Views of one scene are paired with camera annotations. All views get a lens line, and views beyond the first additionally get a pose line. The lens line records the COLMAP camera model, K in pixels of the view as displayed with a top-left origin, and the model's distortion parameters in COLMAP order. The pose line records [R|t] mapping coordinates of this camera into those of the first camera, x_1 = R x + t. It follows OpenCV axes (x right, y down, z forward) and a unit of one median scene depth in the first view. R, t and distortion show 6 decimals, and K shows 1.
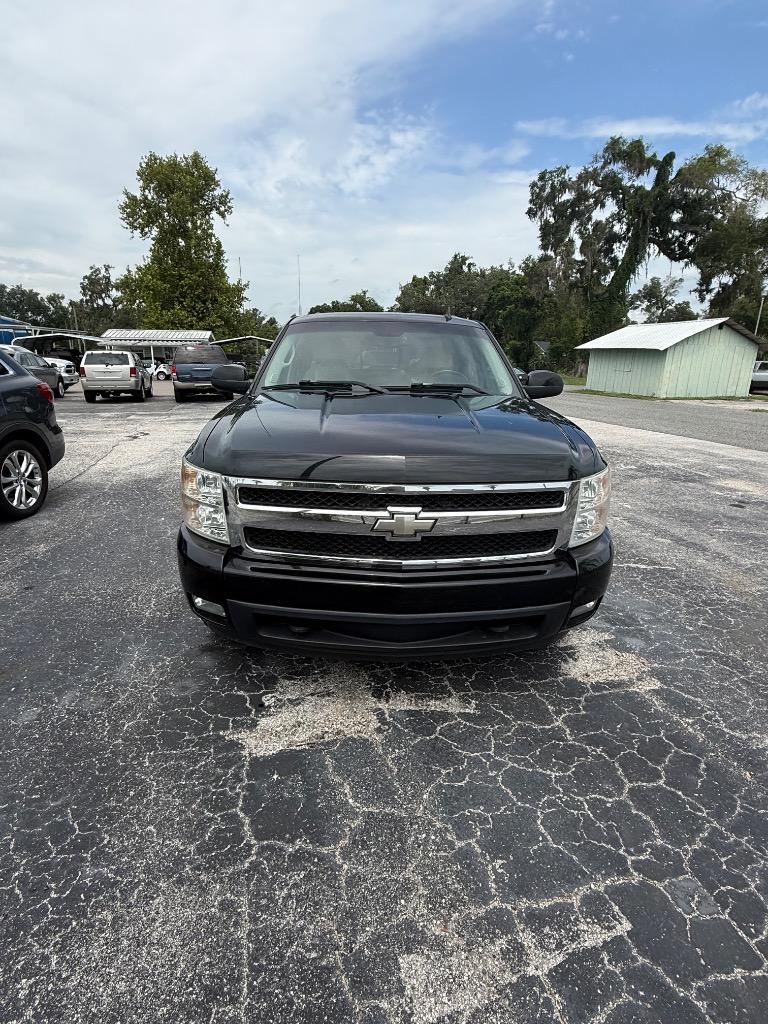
lens RADIAL K [[527.7, 0, 383.1], [0, 527.7, 511.3], [0, 0, 1]] dist [0.001914, -0.000332]
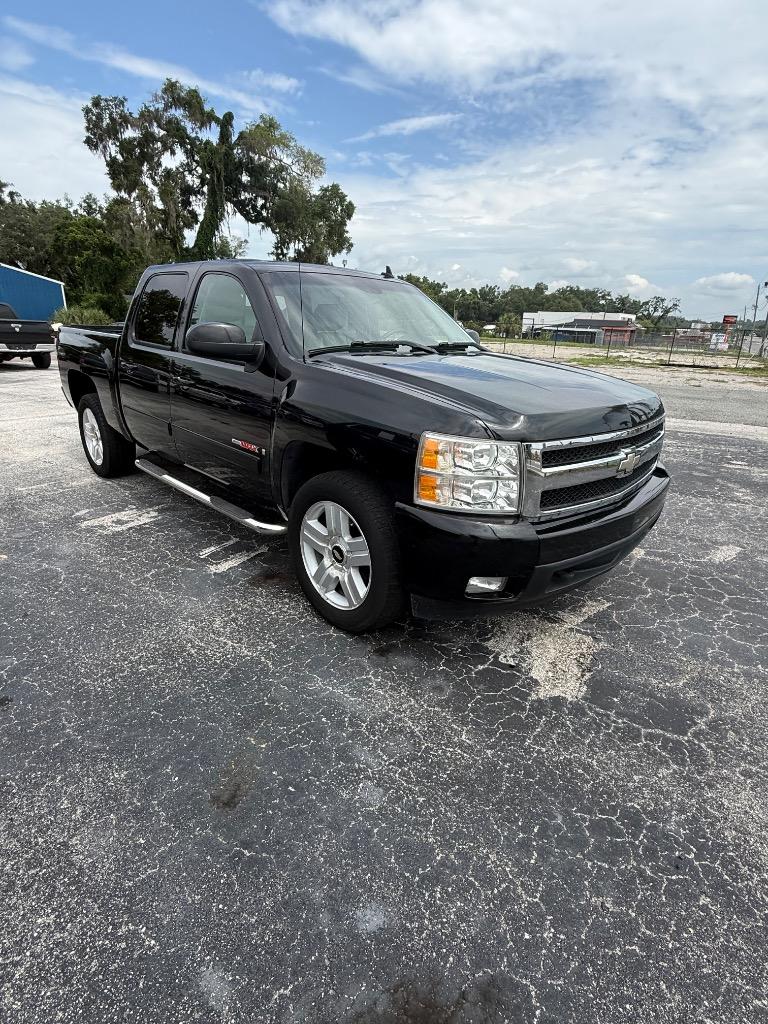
lens RADIAL K [[527.7, 0, 383.9], [0, 527.7, 511.7], [0, 0, 1]] dist [0.001914, -0.000332]
pose [[0.741262, -0.217652, 0.634947, -0.052517], [0.169432, 0.976007, 0.136762, -0.005579], [-0.649479, 0.006204, 0.760354, 0.020176]]
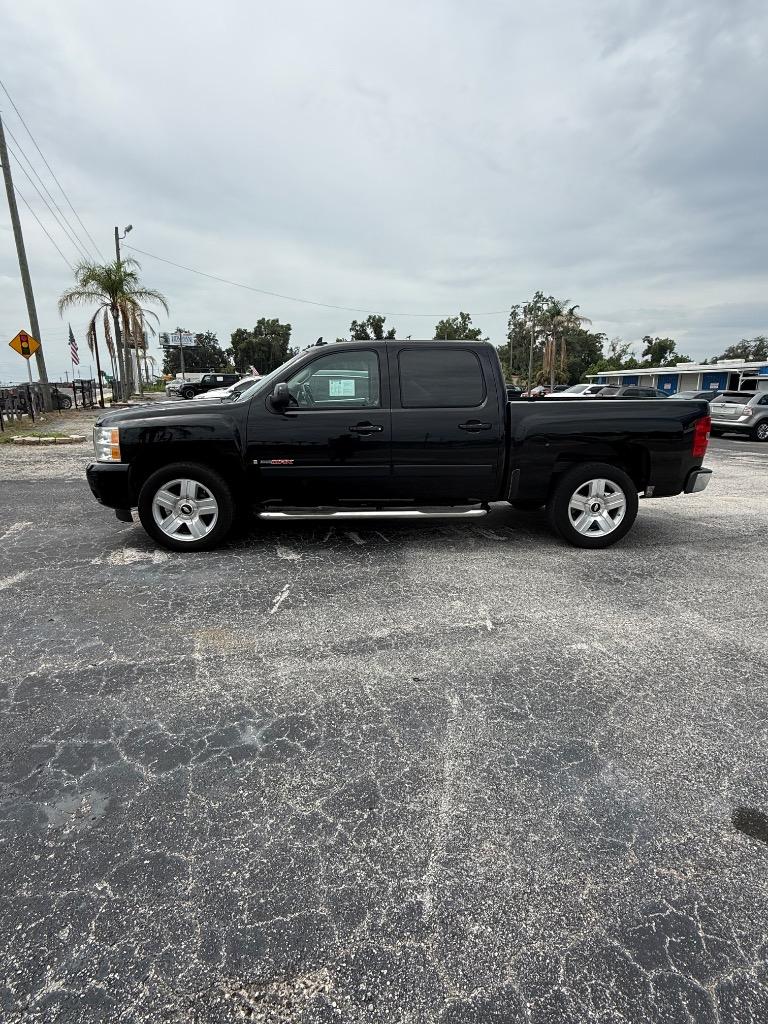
lens RADIAL K [[527.7, 0, 379.7], [0, 527.7, 512.4], [0, 0, 1]] dist [0.001914, -0.000332]
pose [[0.033815, 0.211307, -0.976835, 0.122756], [-0.291720, 0.936918, 0.192574, -0.023114], [0.955906, 0.278450, 0.093324, 0.095353]]
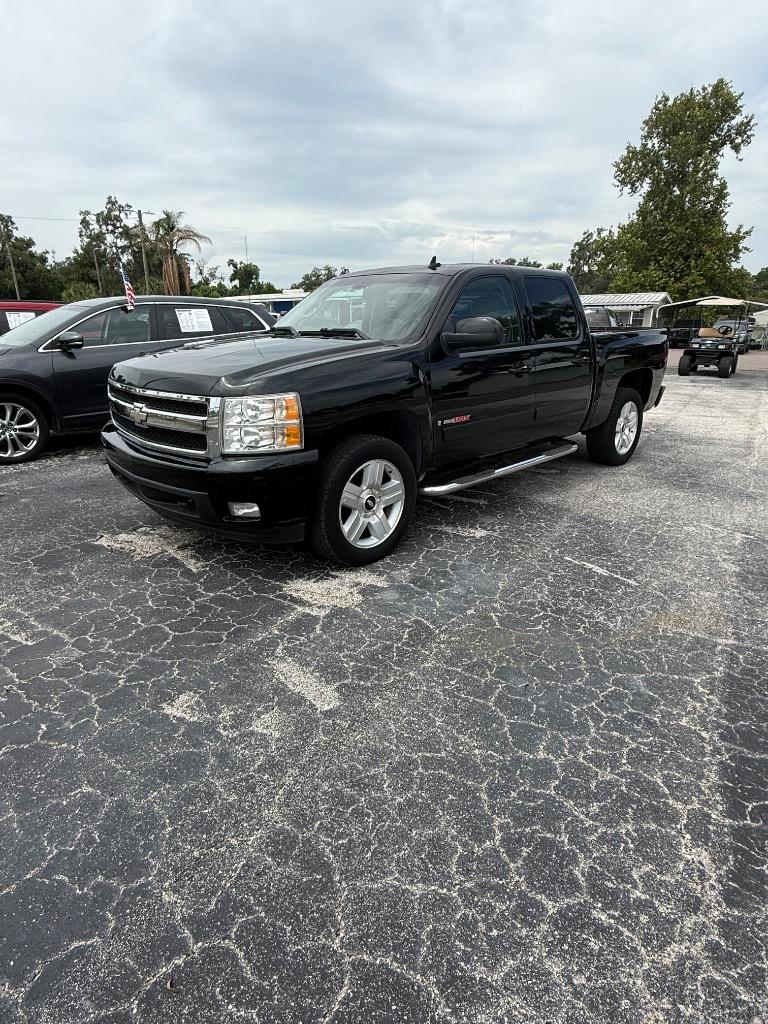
lens RADIAL K [[579.8, 0, 384.5], [0, 579.8, 511.2], [0, 0, 1]] dist [0.005553, -0.006579]
pose [[0.683591, 0.212417, -0.698271, 0.078368], [-0.194590, 0.975125, 0.106139, -0.000895], [0.703448, 0.063321, 0.707921, 0.015280]]
